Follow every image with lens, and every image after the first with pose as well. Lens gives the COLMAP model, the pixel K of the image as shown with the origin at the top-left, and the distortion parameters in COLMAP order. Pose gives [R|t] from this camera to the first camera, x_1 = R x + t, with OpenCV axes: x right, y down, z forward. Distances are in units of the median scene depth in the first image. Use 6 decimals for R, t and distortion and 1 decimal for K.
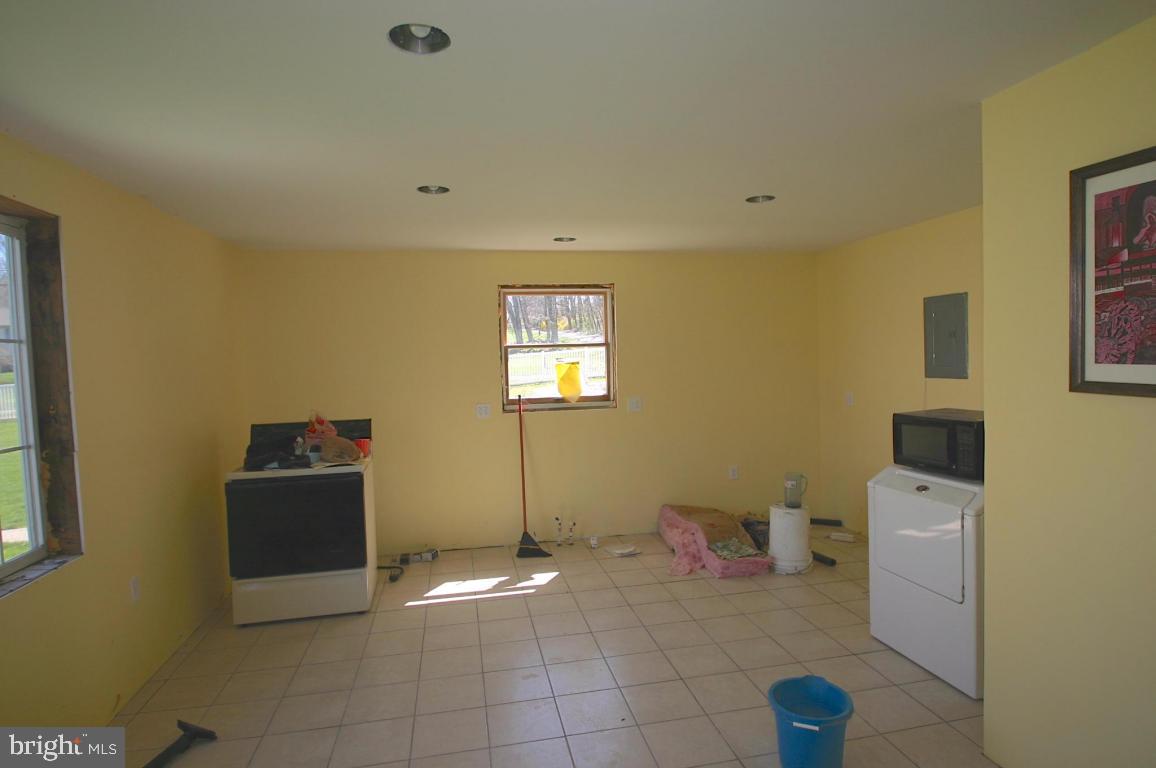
lens RADIAL K [[632.7, 0, 578.0], [0, 632.7, 384.0], [0, 0, 1]] dist [-0.002912, -0.001446]
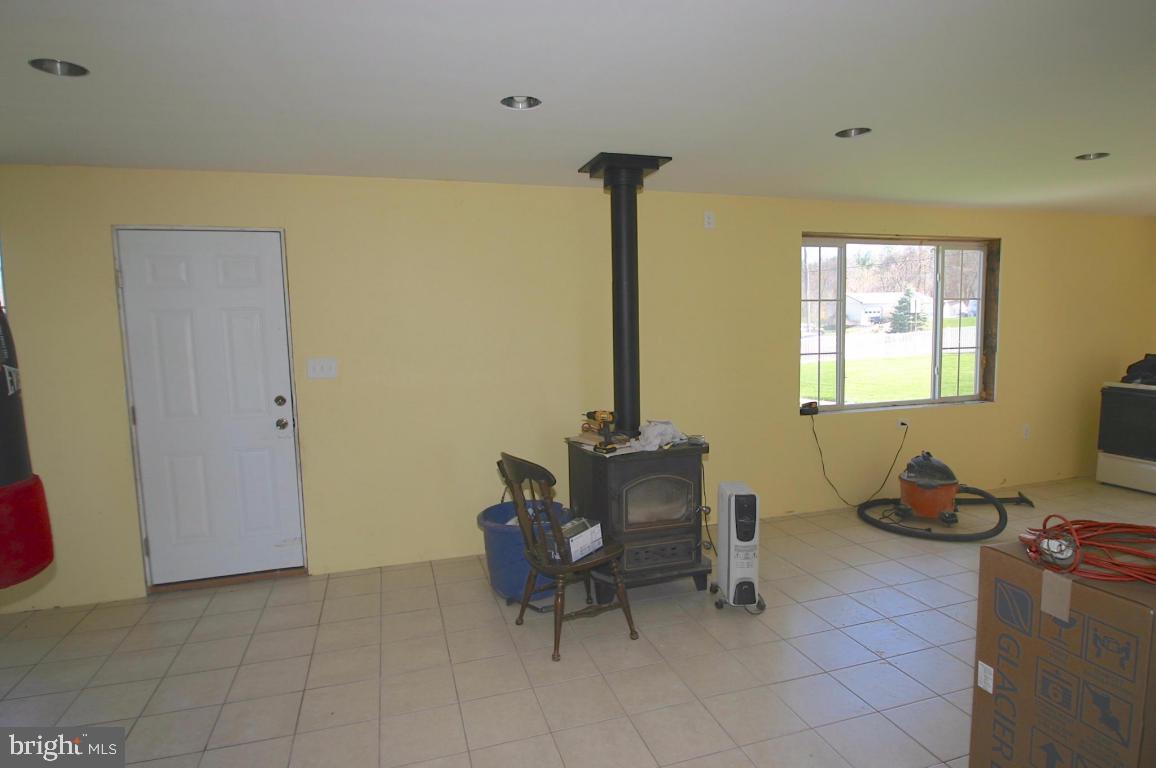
lens RADIAL K [[632.7, 0, 578.0], [0, 632.7, 384.0], [0, 0, 1]] dist [-0.002912, -0.001446]
pose [[0.110935, 0.130488, -0.985224, 1.113177], [-0.029656, 0.991336, 0.127959, -0.013962], [0.993385, 0.015022, 0.113843, -0.601877]]
